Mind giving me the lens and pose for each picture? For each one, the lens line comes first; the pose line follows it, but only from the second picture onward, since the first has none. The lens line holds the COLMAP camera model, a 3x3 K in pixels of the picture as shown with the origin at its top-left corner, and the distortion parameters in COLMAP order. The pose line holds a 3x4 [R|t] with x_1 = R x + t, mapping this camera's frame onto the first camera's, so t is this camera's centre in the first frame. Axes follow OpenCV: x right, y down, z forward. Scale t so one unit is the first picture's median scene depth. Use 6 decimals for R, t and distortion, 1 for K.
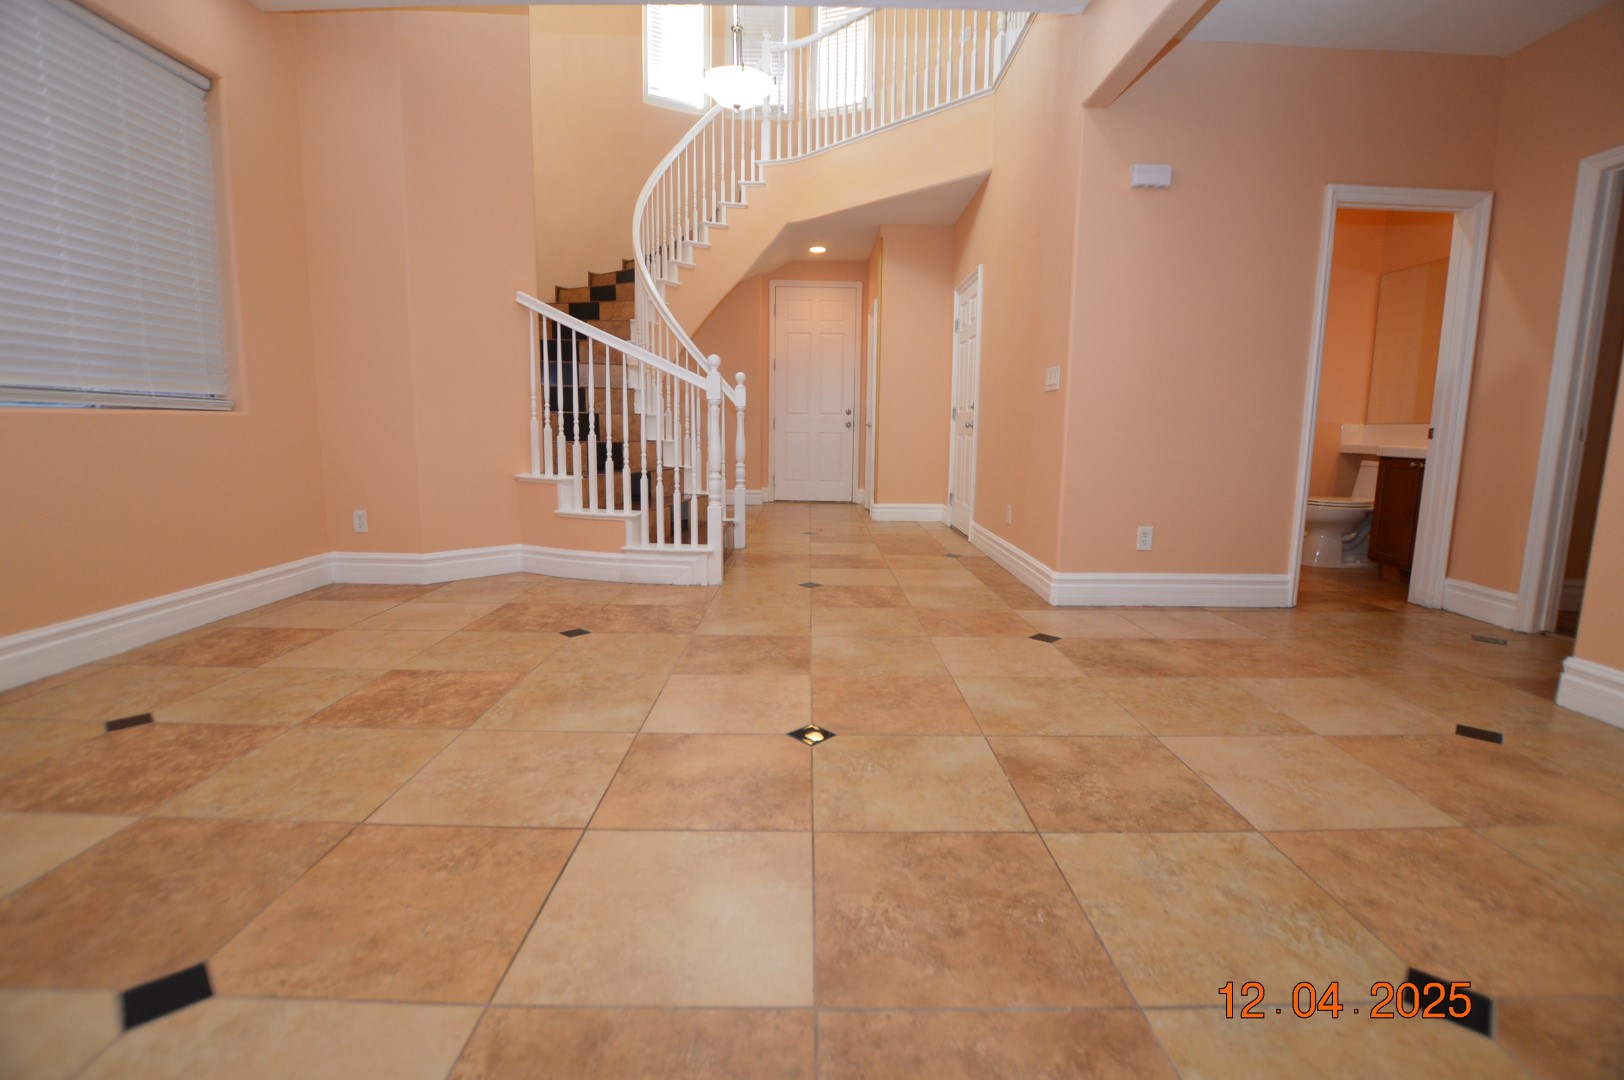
lens RADIAL K [[727.4, 0, 817.6], [0, 727.4, 536.8], [0, 0, 1]] dist [-0.032725, 0.000355]
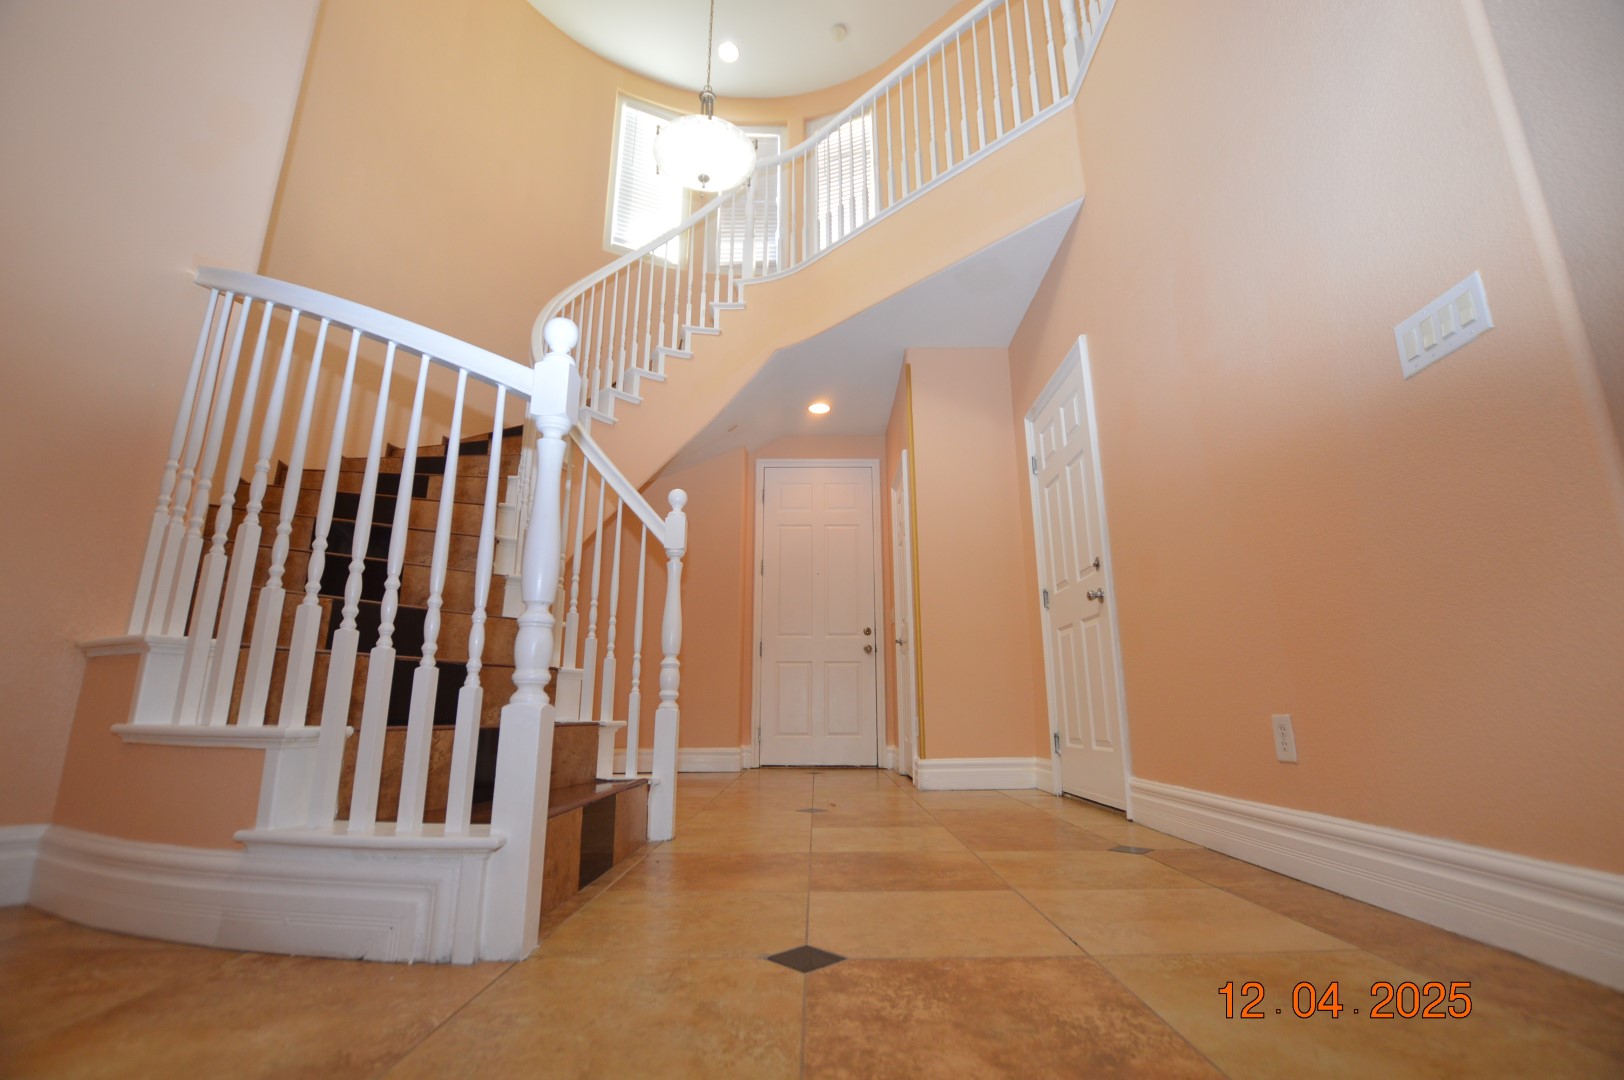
lens RADIAL K [[727.4, 0, 817.6], [0, 727.4, 536.8], [0, 0, 1]] dist [-0.032725, 0.000355]
pose [[0.999850, -0.016576, -0.005104, -0.000485], [0.013414, 0.925593, -0.378283, 0.022474], [0.010995, 0.378158, 0.925676, 0.942134]]
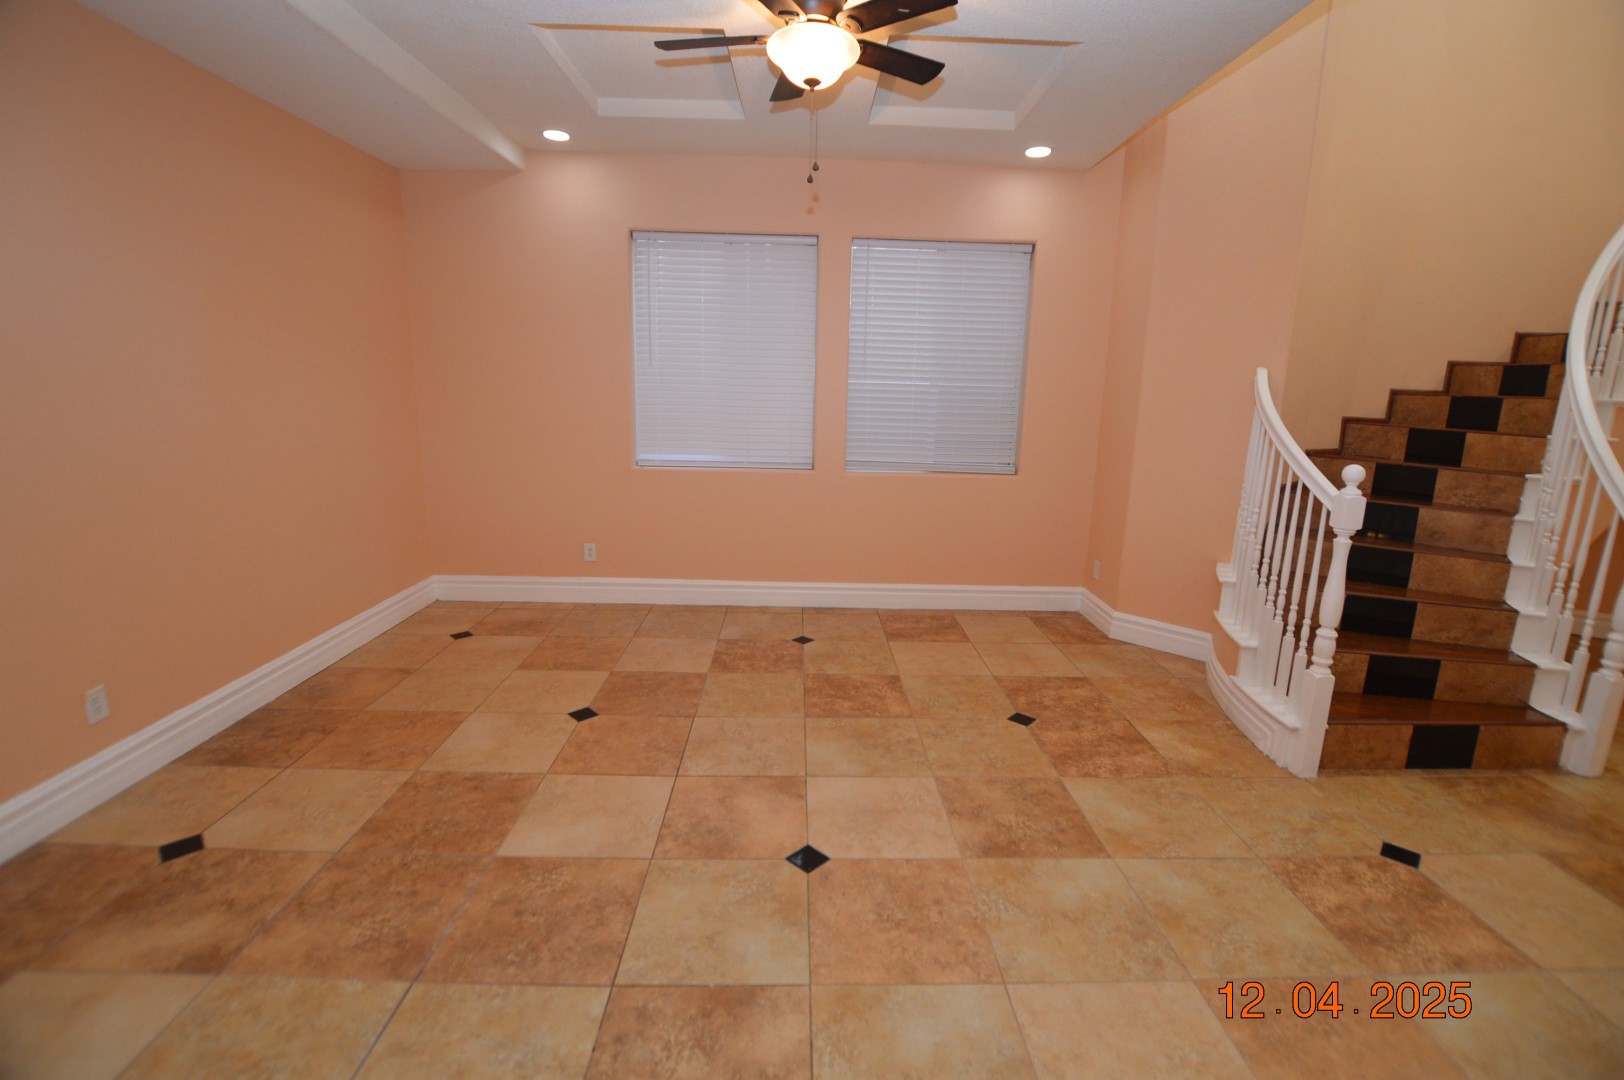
lens RADIAL K [[727.4, 0, 817.6], [0, 727.4, 536.8], [0, 0, 1]] dist [-0.032725, 0.000355]
pose [[0.009747, 0.197342, -0.980286, 0.742010], [-0.172069, 0.966041, 0.192763, -0.318404], [0.985037, 0.166798, 0.043372, 0.668713]]
